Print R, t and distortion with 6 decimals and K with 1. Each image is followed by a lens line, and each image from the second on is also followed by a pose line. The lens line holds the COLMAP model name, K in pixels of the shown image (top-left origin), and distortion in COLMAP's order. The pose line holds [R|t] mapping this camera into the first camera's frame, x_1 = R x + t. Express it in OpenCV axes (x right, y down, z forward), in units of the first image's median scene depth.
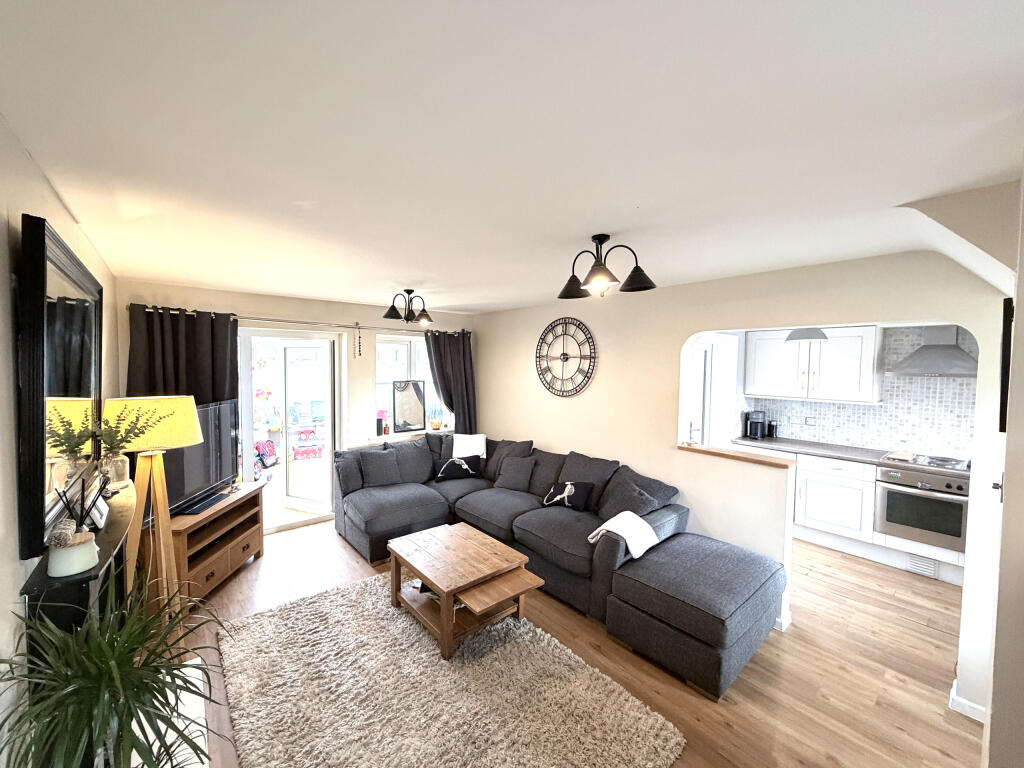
lens RADIAL K [[406.4, 0, 507.0], [0, 406.4, 383.1], [0, 0, 1]] dist [0.000579, 0.000180]
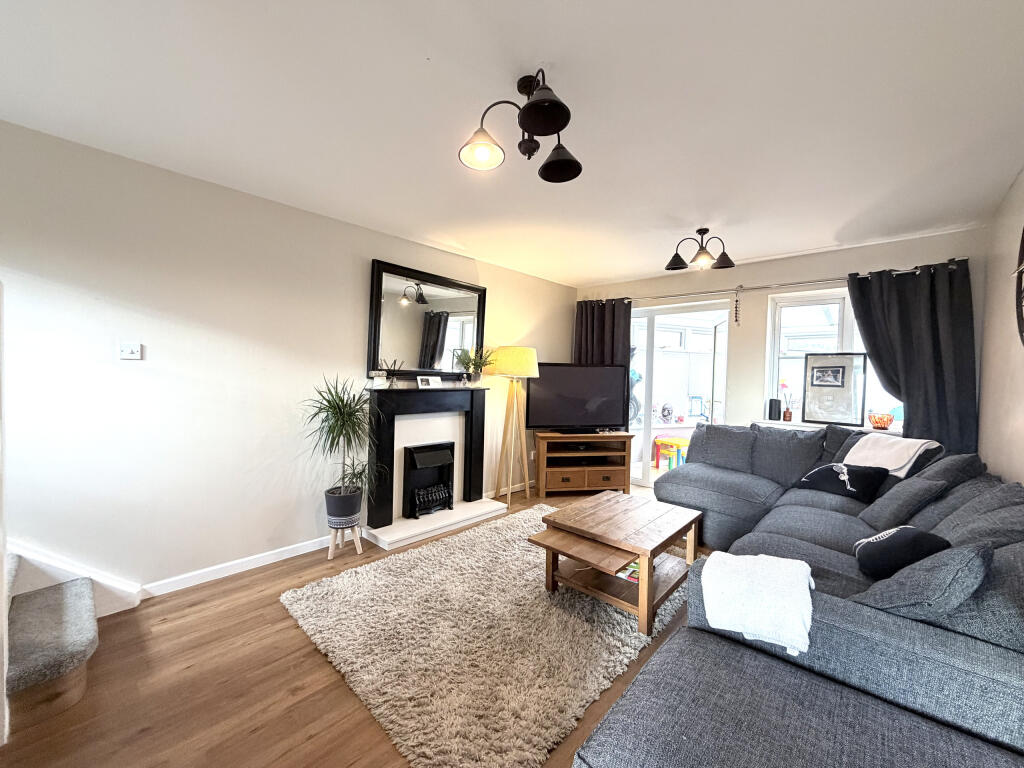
lens RADIAL K [[406.4, 0, 511.6], [0, 406.4, 383.7], [0, 0, 1]] dist [0.000579, 0.000180]
pose [[0.133927, 0.019249, -0.990804, 0.564828], [-0.069174, 0.997554, 0.010030, 0.115559], [0.988574, 0.067194, 0.134931, 0.507924]]
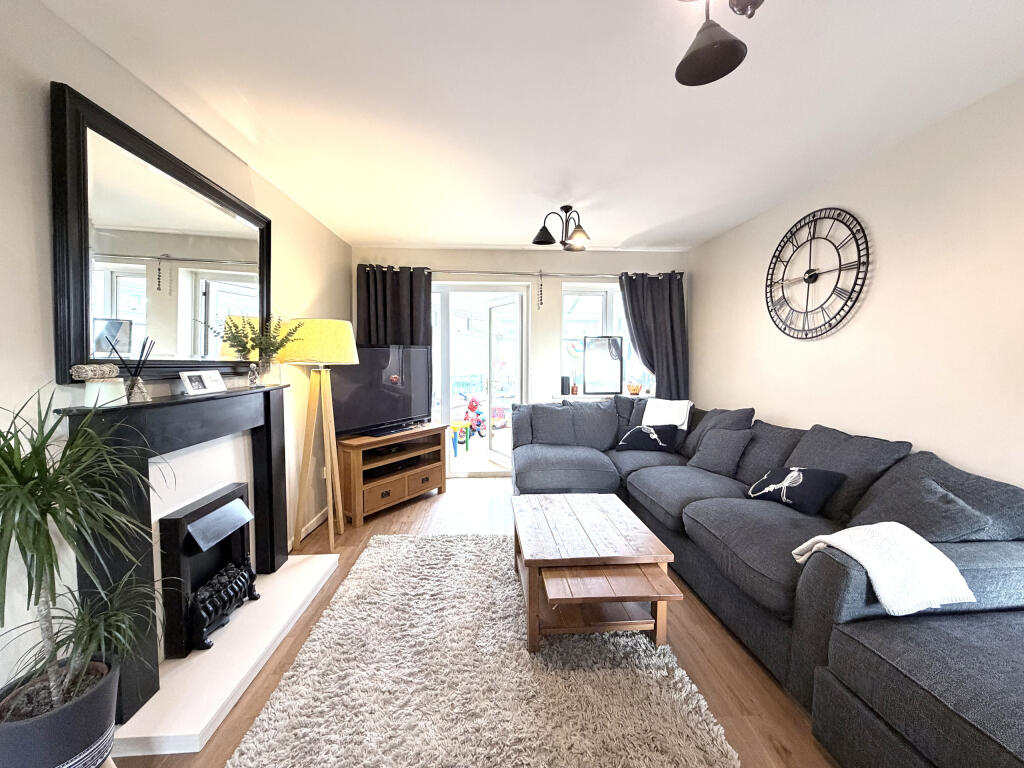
lens RADIAL K [[406.4, 0, 509.1], [0, 406.4, 382.4], [0, 0, 1]] dist [0.000579, 0.000180]
pose [[0.804178, 0.029413, -0.593660, 0.170675], [-0.022372, 0.999565, 0.019218, 0.117622], [0.593967, -0.002173, 0.804486, 0.257867]]
